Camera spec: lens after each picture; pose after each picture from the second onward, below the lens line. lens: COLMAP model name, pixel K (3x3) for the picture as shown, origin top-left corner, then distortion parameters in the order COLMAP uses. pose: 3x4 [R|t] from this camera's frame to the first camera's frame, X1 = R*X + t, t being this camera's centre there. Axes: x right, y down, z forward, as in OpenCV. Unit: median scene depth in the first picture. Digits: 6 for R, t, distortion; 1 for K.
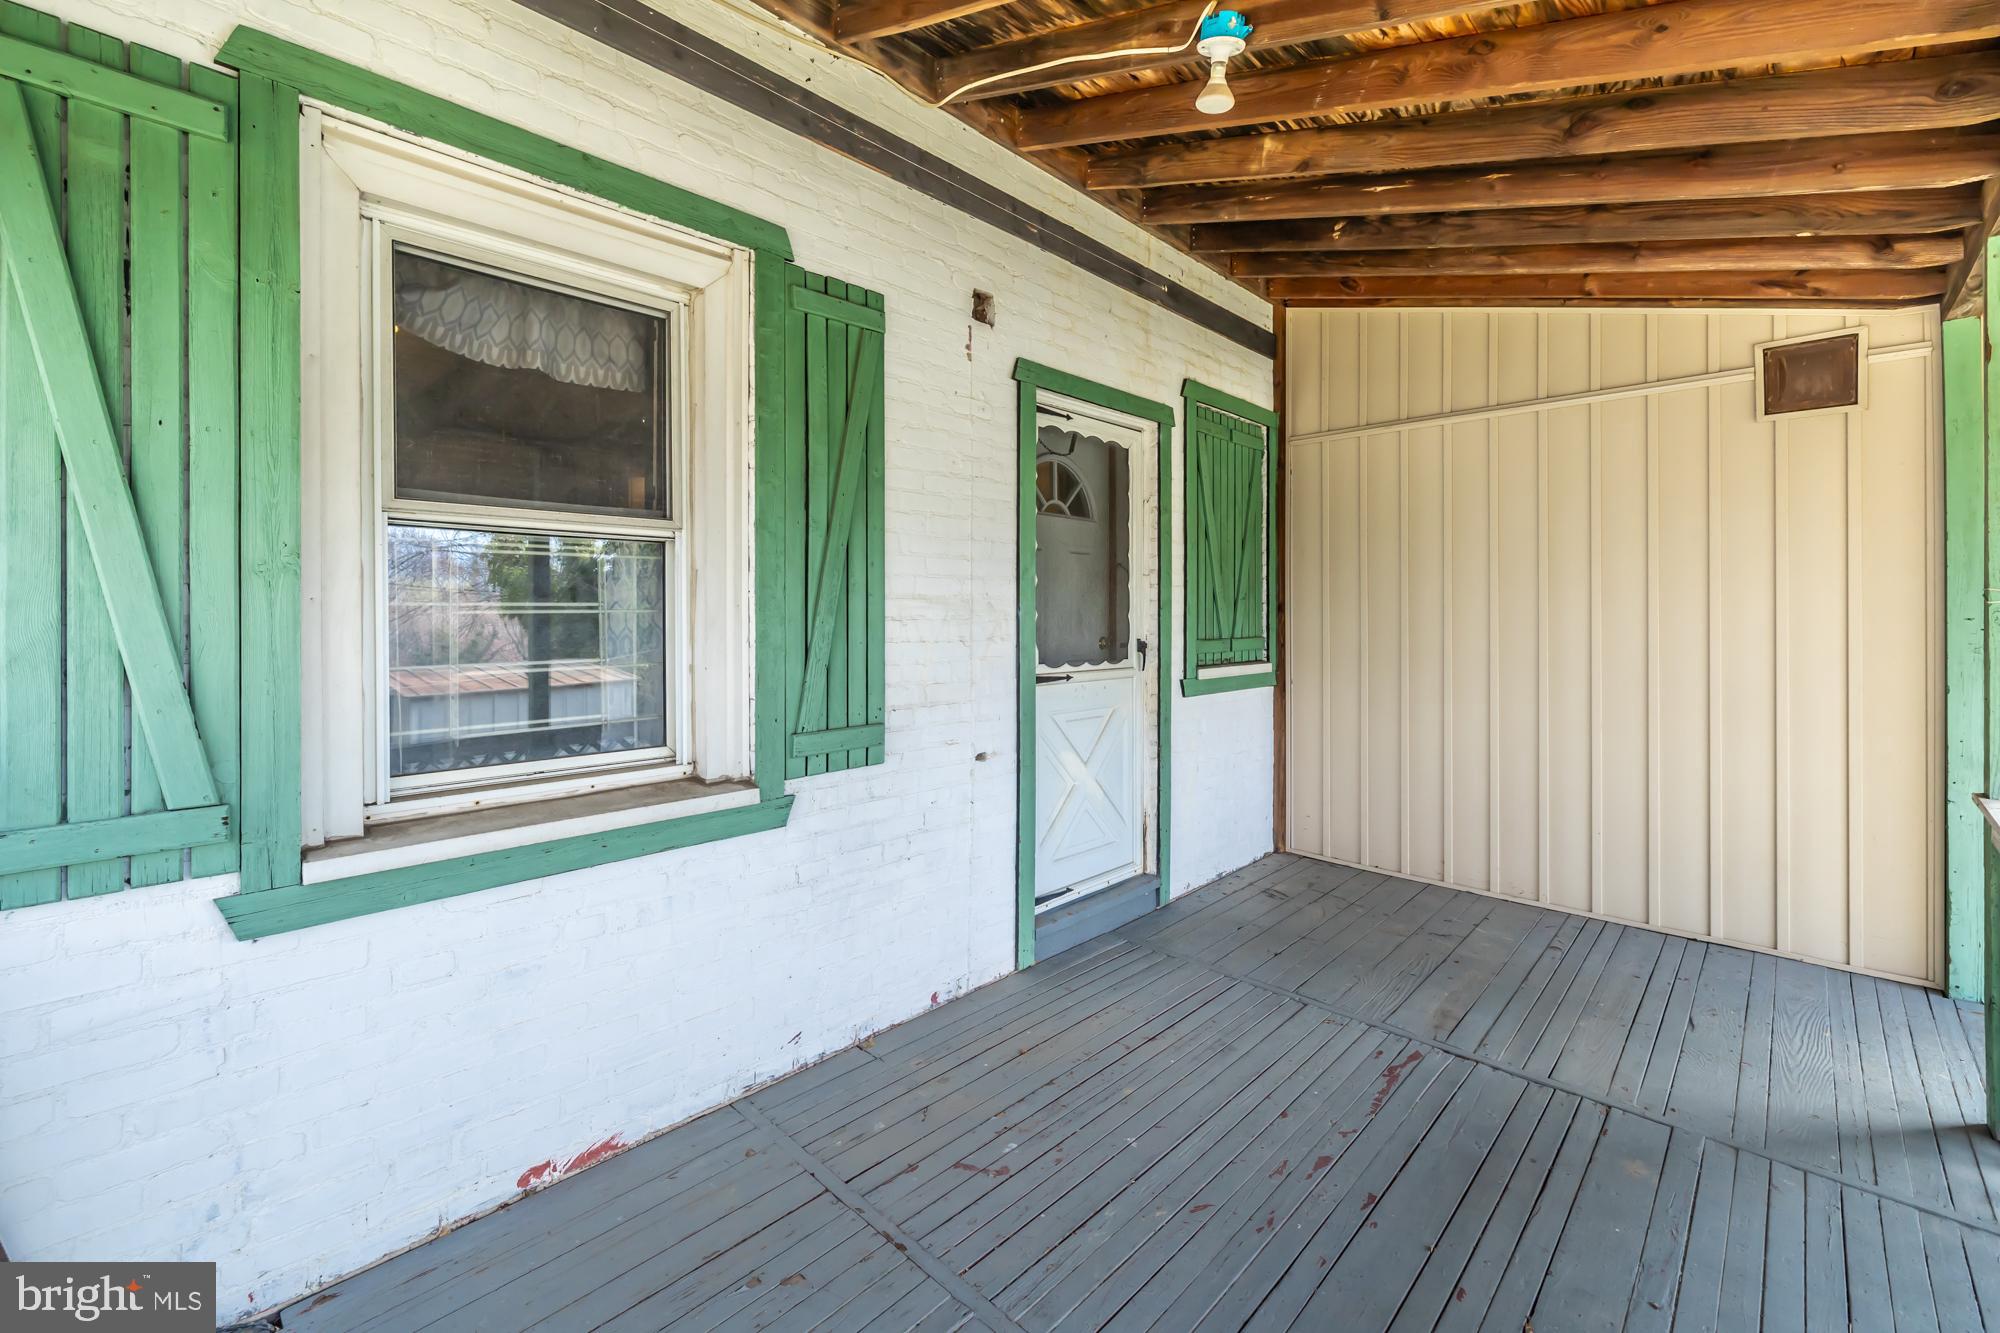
lens RADIAL K [[856.7, 0, 993.0], [0, 856.7, 623.9], [0, 0, 1]] dist [-0.000920, -0.000133]
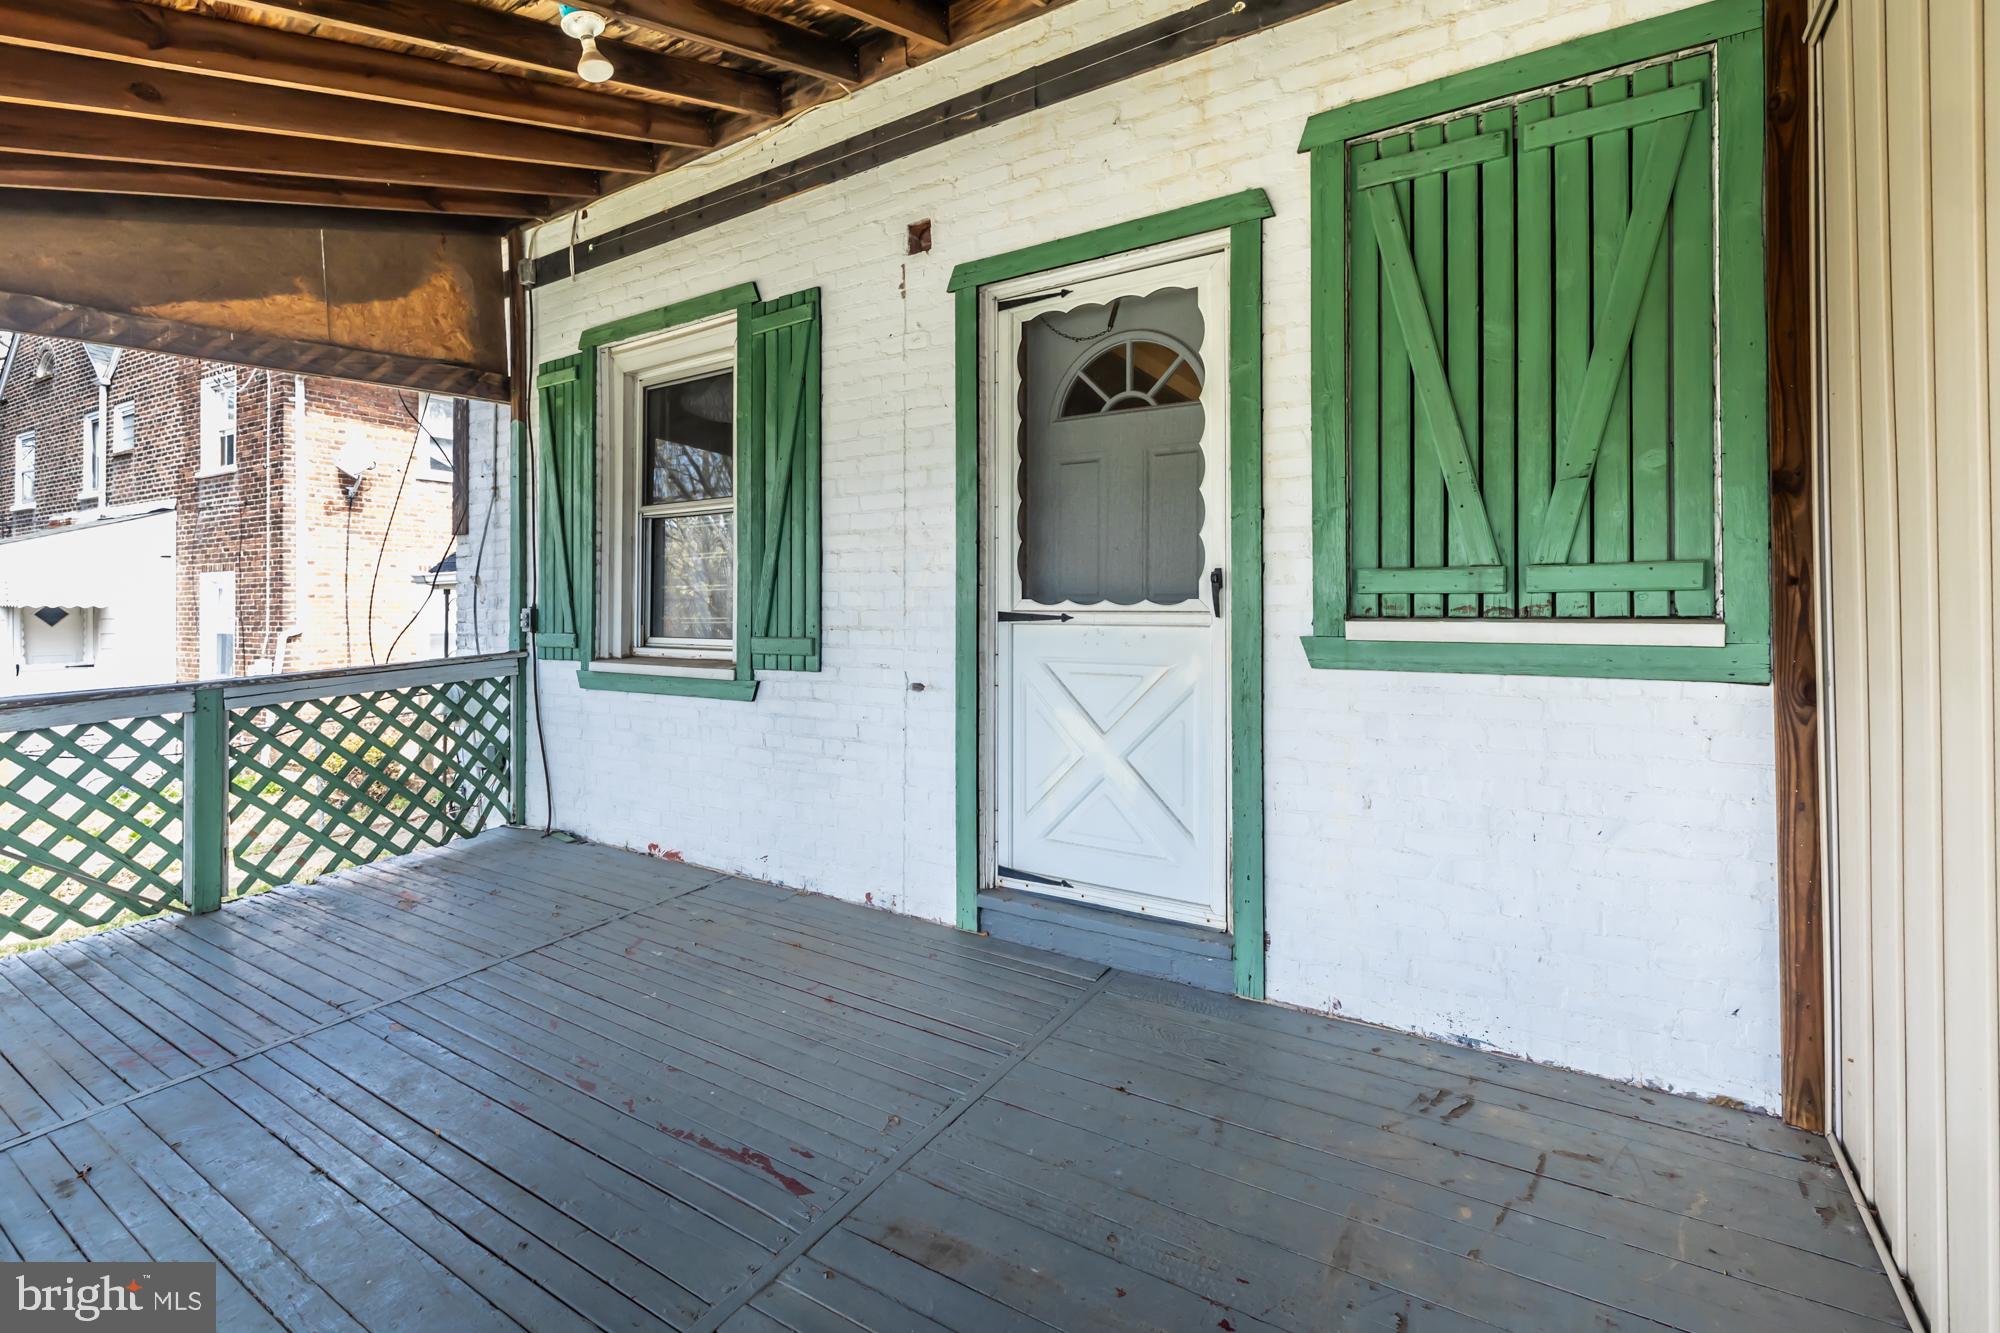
lens RADIAL K [[902.8, 0, 981.1], [0, 902.8, 604.1], [0, 0, 1]] dist [-0.003642, -0.000351]
pose [[0.172699, -0.000725, -0.984974, 1.057298], [-0.007407, 0.999971, -0.002035, 0.061531], [0.984947, 0.007647, 0.172688, 0.909306]]
